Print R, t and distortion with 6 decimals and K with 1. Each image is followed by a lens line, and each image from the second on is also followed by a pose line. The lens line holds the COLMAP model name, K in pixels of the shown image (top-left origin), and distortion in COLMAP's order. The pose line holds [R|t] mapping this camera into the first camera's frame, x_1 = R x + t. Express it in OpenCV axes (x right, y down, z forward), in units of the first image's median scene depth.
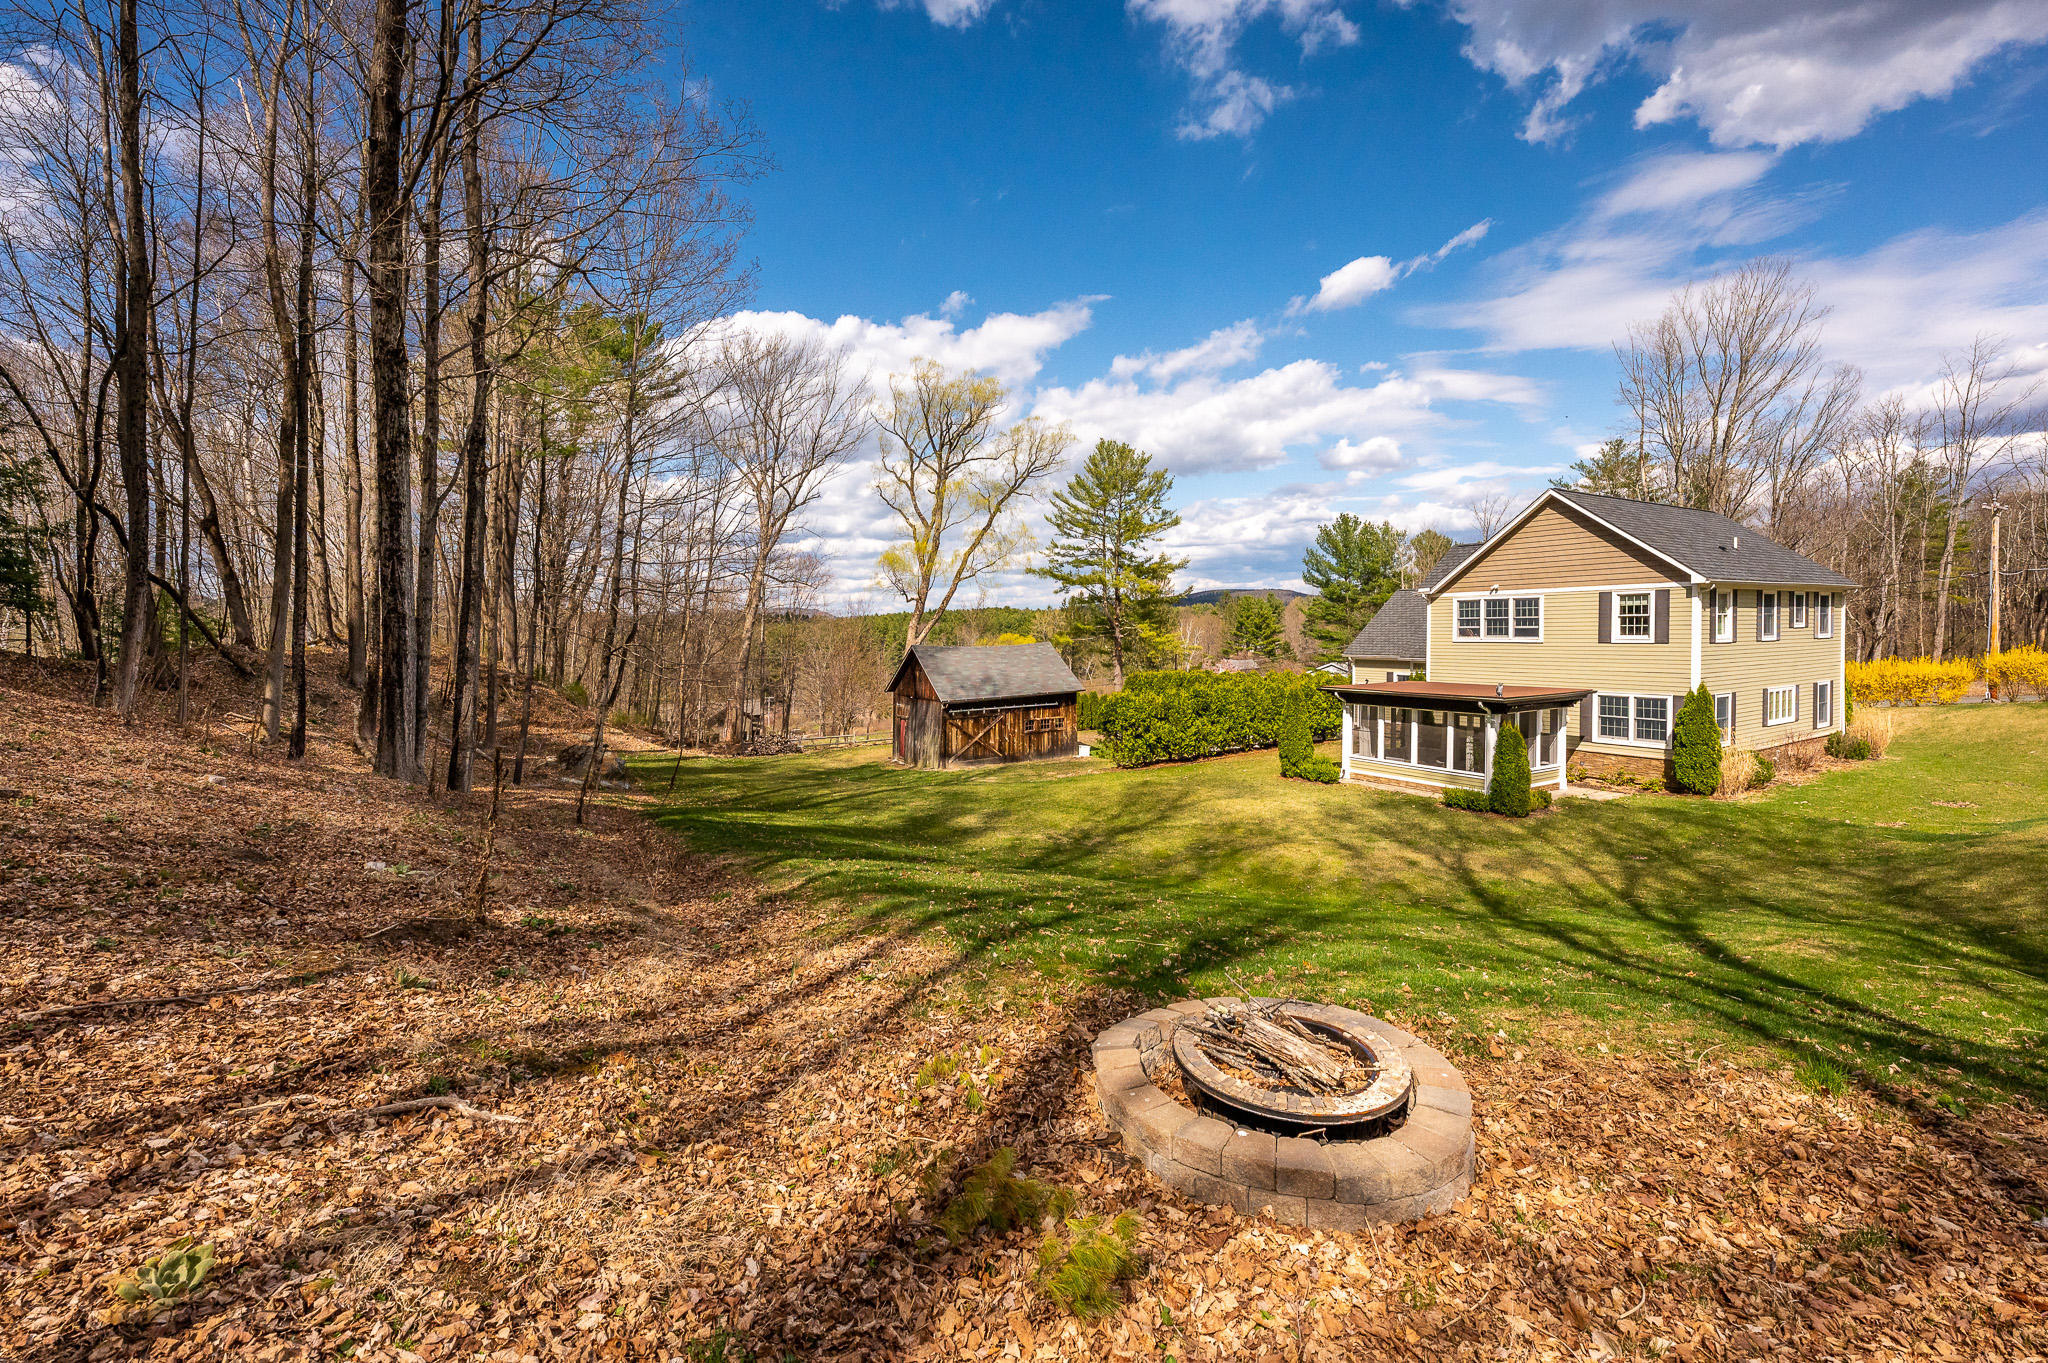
lens RADIAL K [[804.4, 0, 1029.6], [0, 804.4, 653.0], [0, 0, 1]] dist [-0.000973, -0.000643]
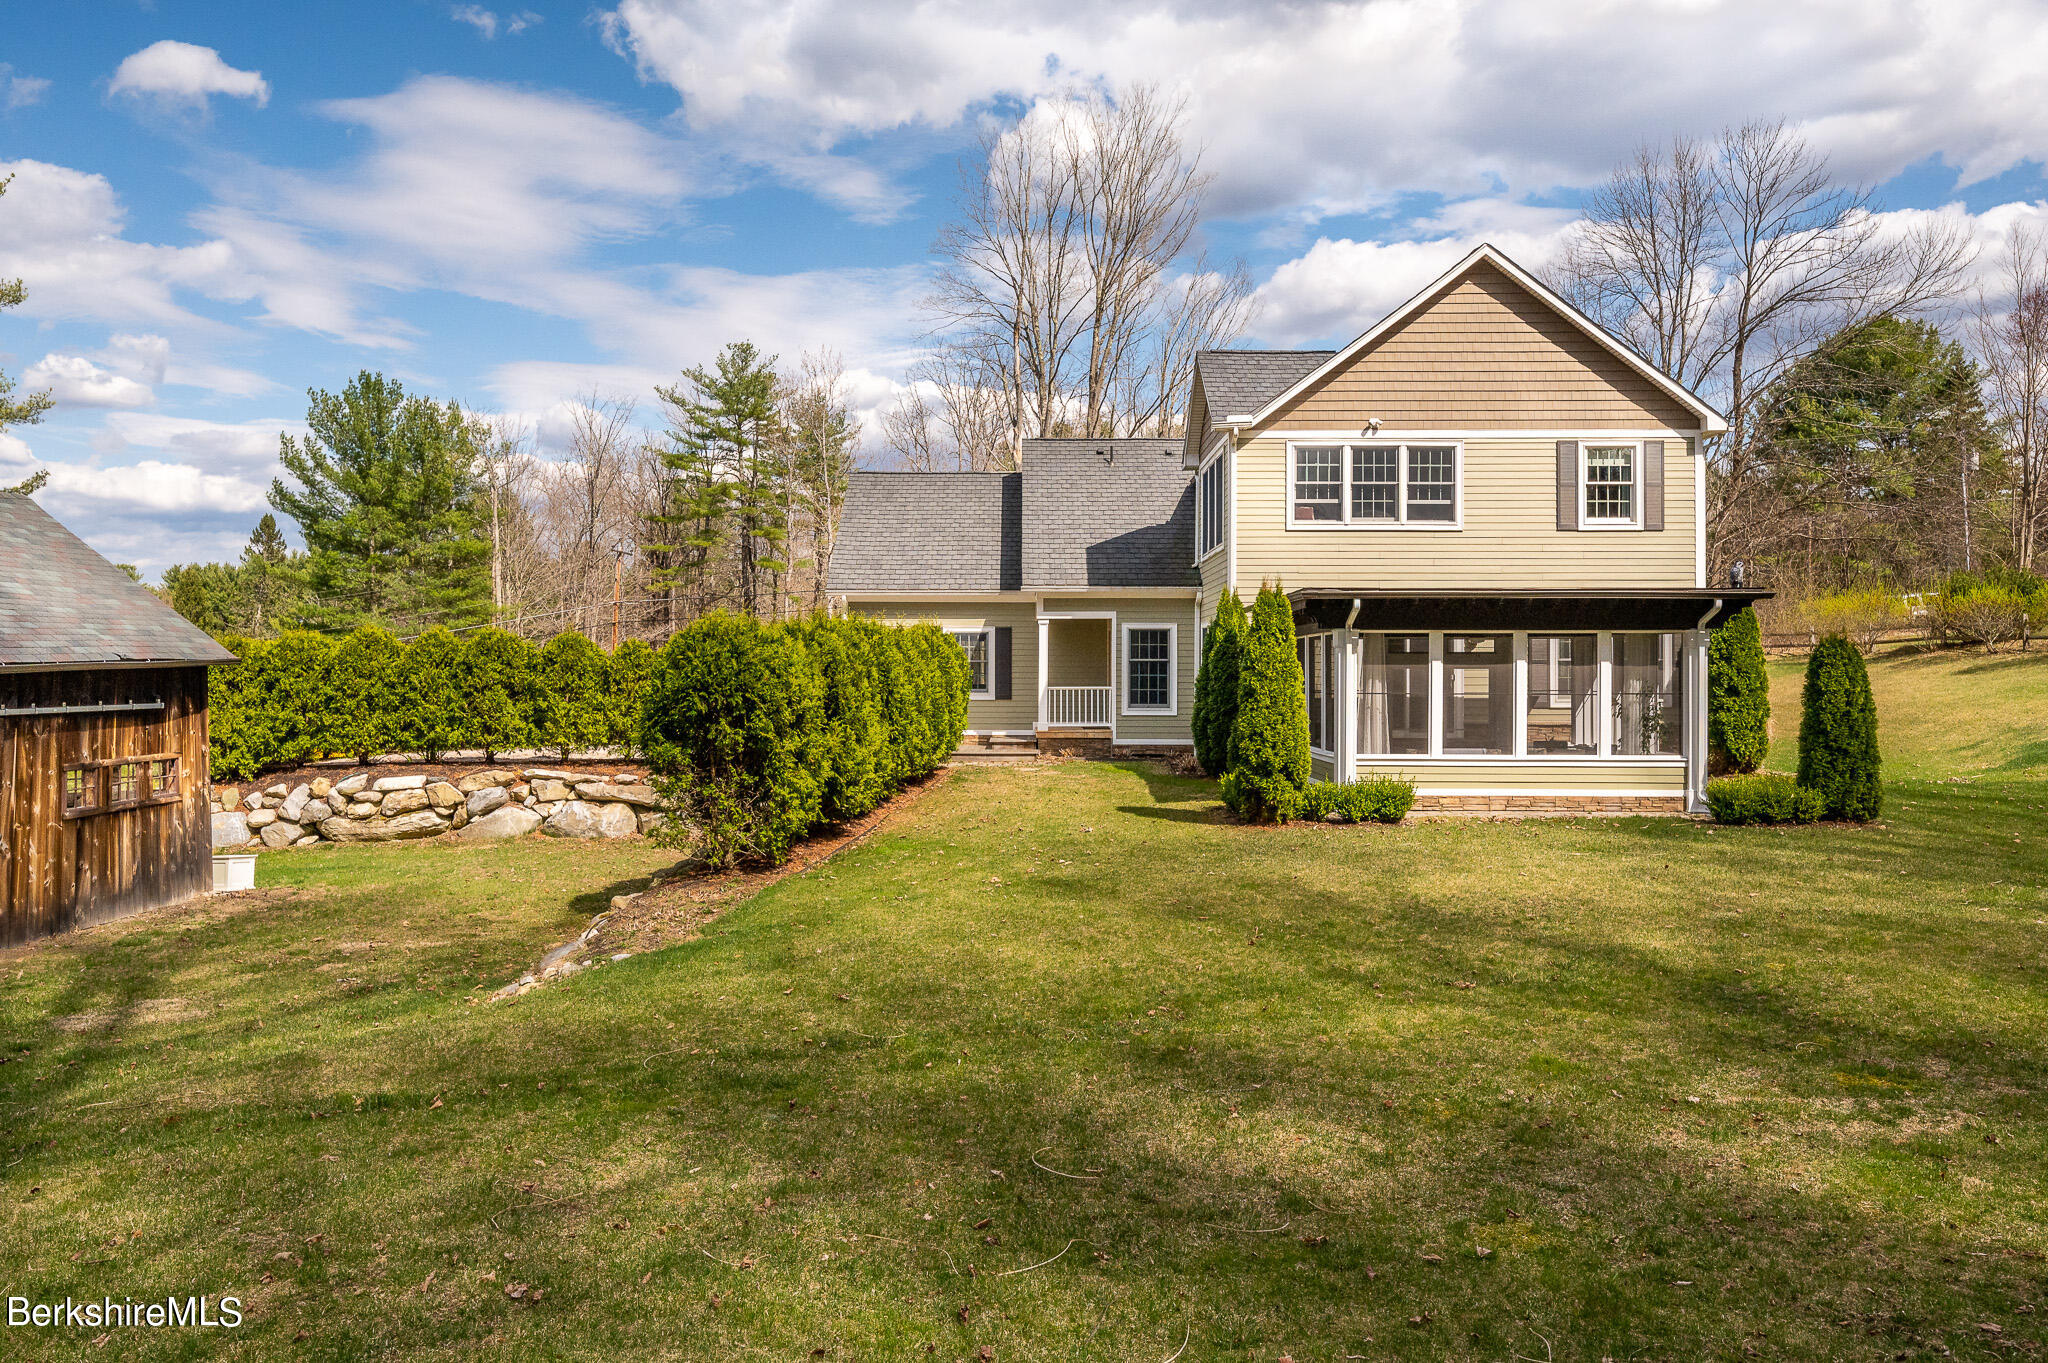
lens RADIAL K [[1345.2, 0, 933.3], [0, 1345.2, 676.4], [0, 0, 1]] dist [0.002254, 0.000145]
pose [[0.549680, 0.011625, 0.835295, -0.284362], [0.012315, 0.999682, -0.022017, 0.093499], [-0.835285, 0.022389, 0.549361, 0.756517]]
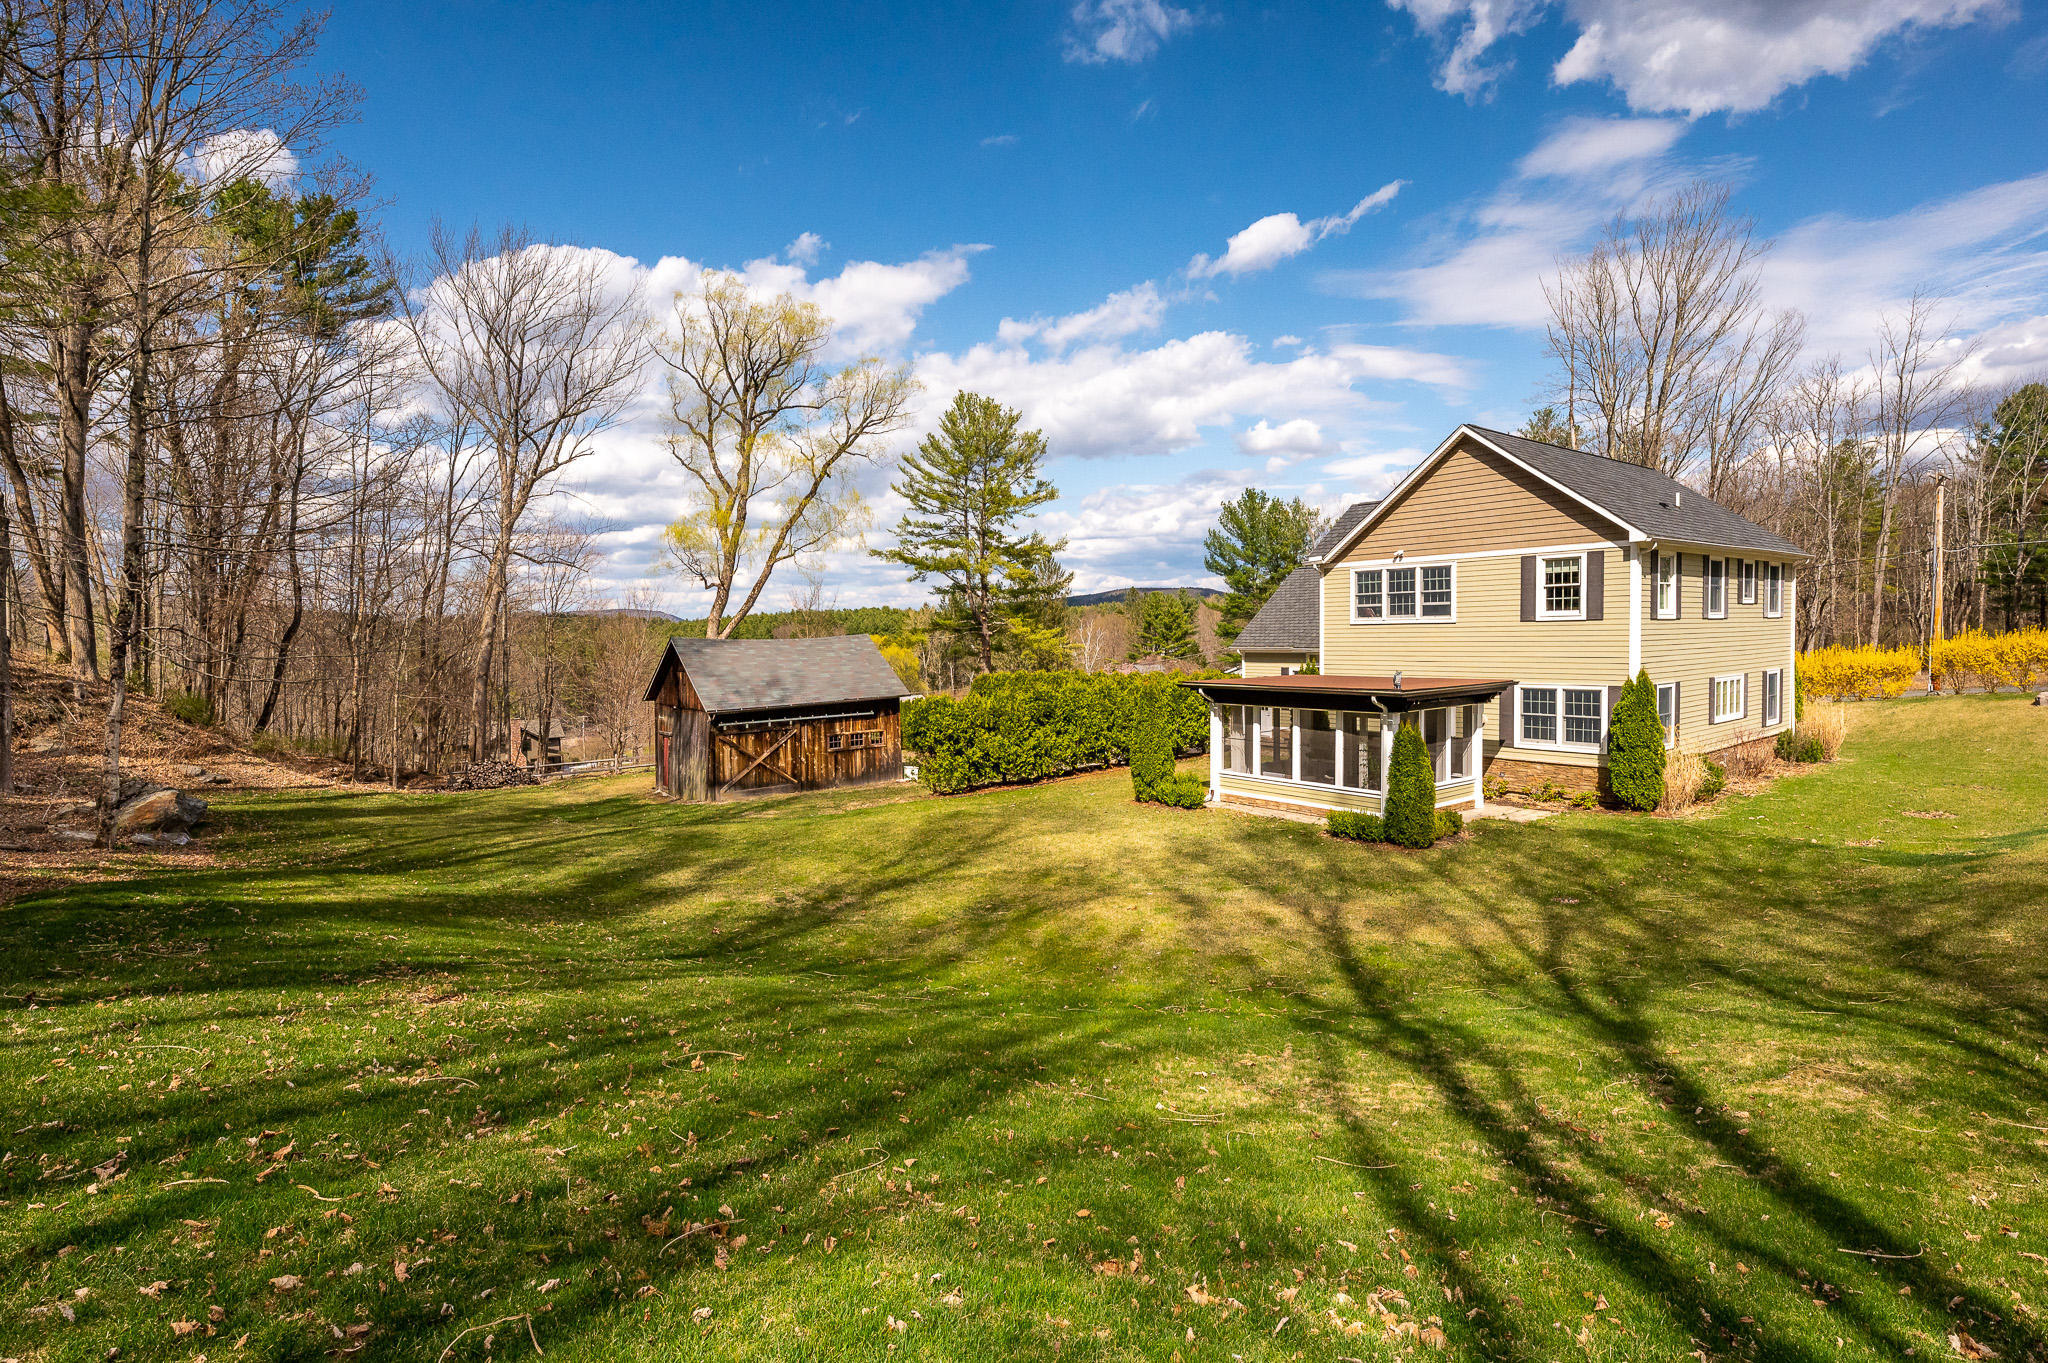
lens RADIAL K [[928.0, 0, 1025.7], [0, 928.0, 670.6], [0, 0, 1]] dist [-0.004781, -0.000463]
pose [[0.993112, -0.009739, 0.116767, 0.107409], [0.008504, 0.999902, 0.011077, 0.019295], [-0.116863, -0.010007, 0.993098, 0.138992]]
